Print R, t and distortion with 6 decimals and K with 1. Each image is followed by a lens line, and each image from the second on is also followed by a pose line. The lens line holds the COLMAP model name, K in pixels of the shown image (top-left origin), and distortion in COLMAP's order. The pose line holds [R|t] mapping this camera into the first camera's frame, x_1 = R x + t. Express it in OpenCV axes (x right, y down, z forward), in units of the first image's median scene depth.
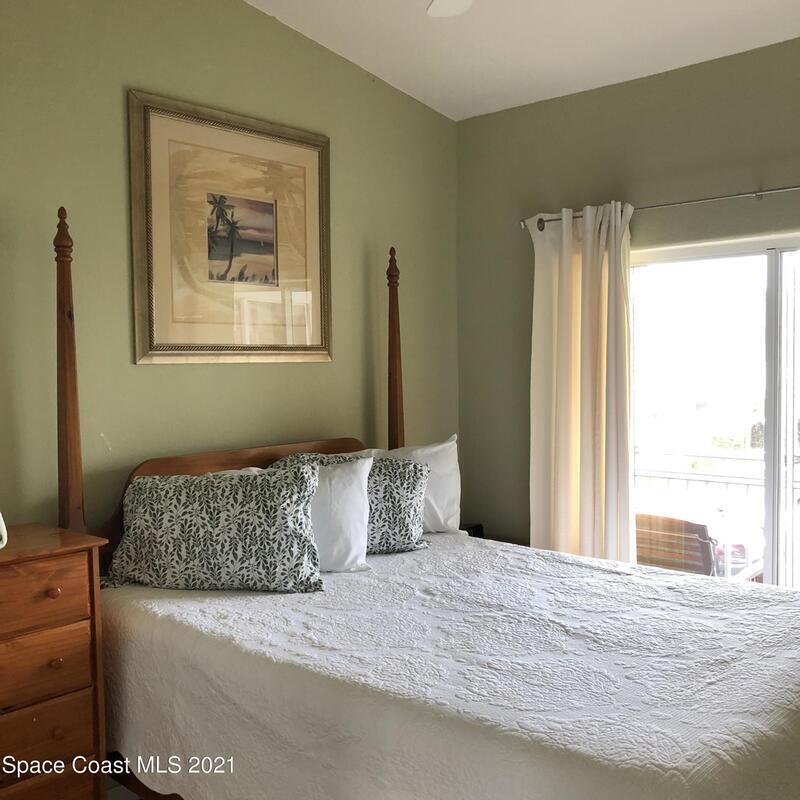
lens RADIAL K [[891.0, 0, 401.7], [0, 891.0, 402.3], [0, 0, 1]] dist [0.020076, 0.000000]
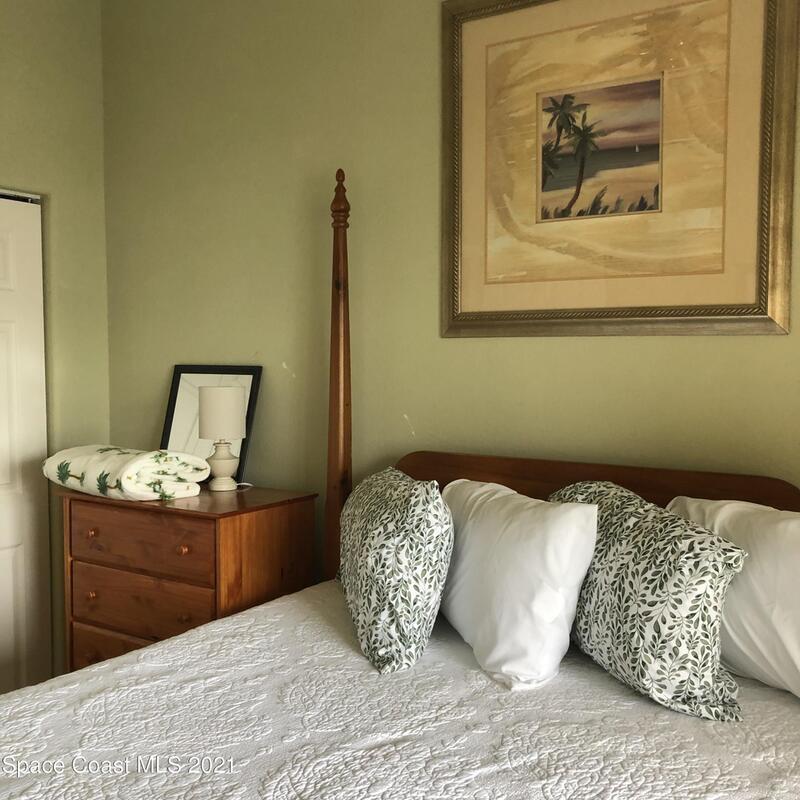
lens RADIAL K [[891.0, 0, 401.4], [0, 891.0, 396.1], [0, 0, 1]] dist [0.020076, 0.000000]
pose [[0.142100, 0.064140, -0.987772, 0.485133], [-0.055032, 0.996867, 0.056814, -0.029932], [0.988321, 0.046285, 0.145185, 0.785217]]
